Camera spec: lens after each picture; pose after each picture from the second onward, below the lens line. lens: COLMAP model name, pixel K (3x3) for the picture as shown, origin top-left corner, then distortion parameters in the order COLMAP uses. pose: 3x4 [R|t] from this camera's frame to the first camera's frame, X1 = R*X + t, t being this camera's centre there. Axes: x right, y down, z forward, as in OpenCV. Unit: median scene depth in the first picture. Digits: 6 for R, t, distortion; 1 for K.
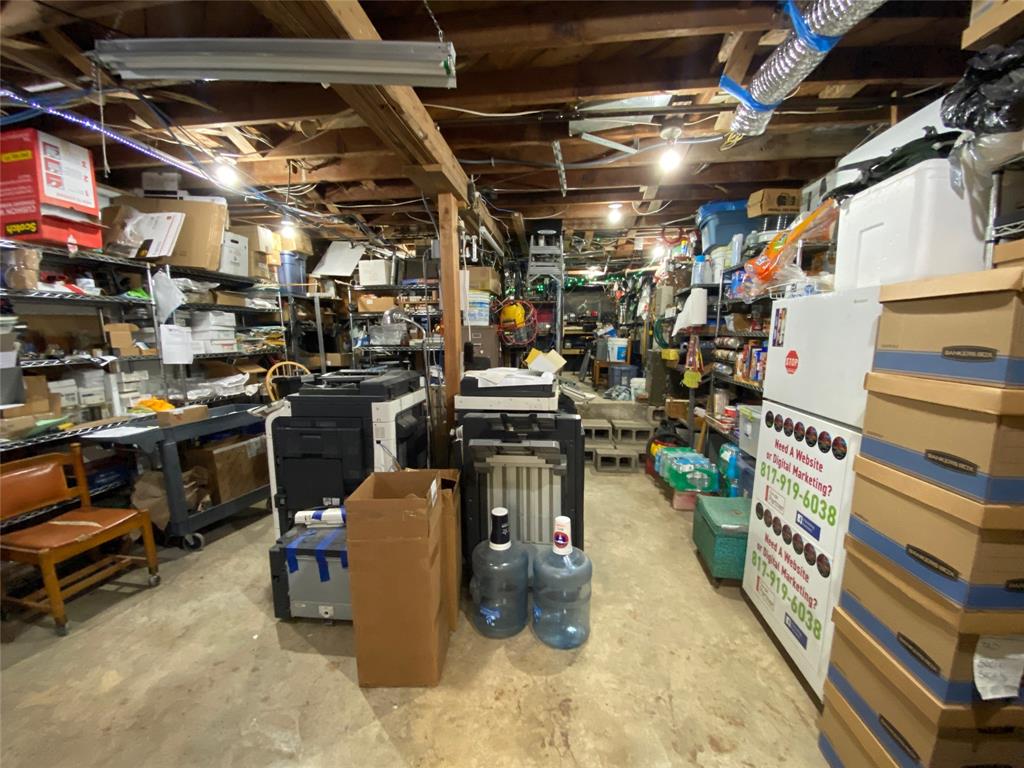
lens RADIAL K [[417.4, 0, 515.5], [0, 417.4, 392.9], [0, 0, 1]] dist [0.052916, -0.037710]
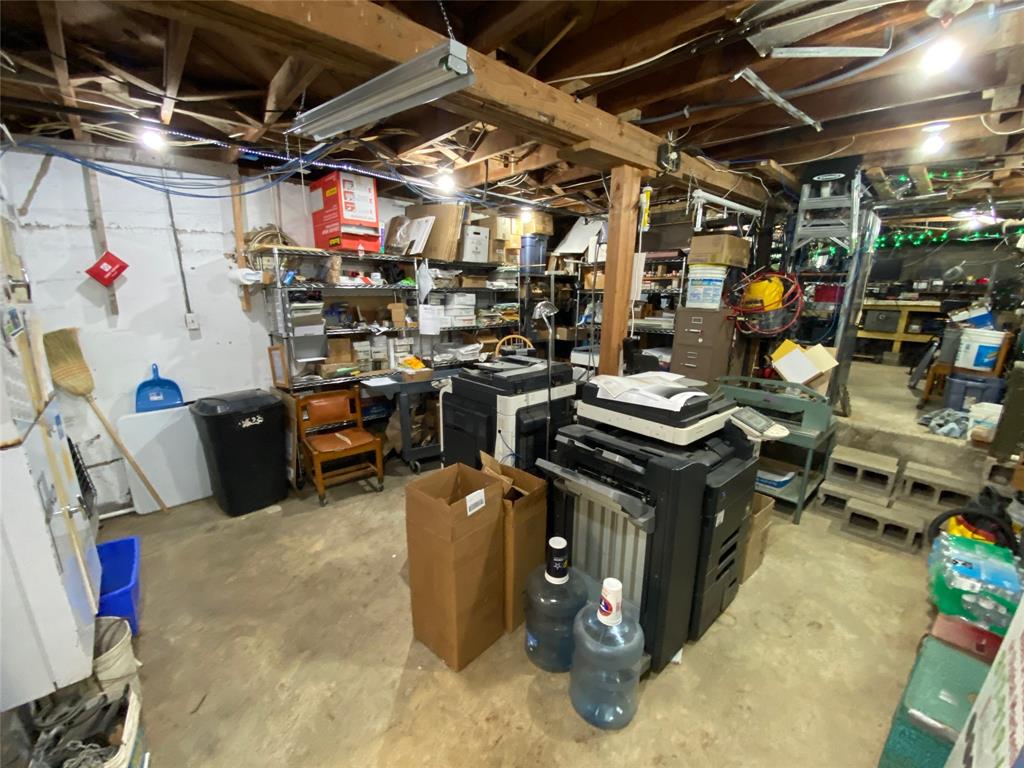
lens RADIAL K [[417.4, 0, 515.5], [0, 417.4, 392.9], [0, 0, 1]] dist [0.052916, -0.037710]
pose [[0.752377, 0.177242, -0.634440, 0.282645], [-0.113337, 0.983590, 0.140379, -0.104955], [0.648909, -0.033712, 0.760119, 0.174035]]
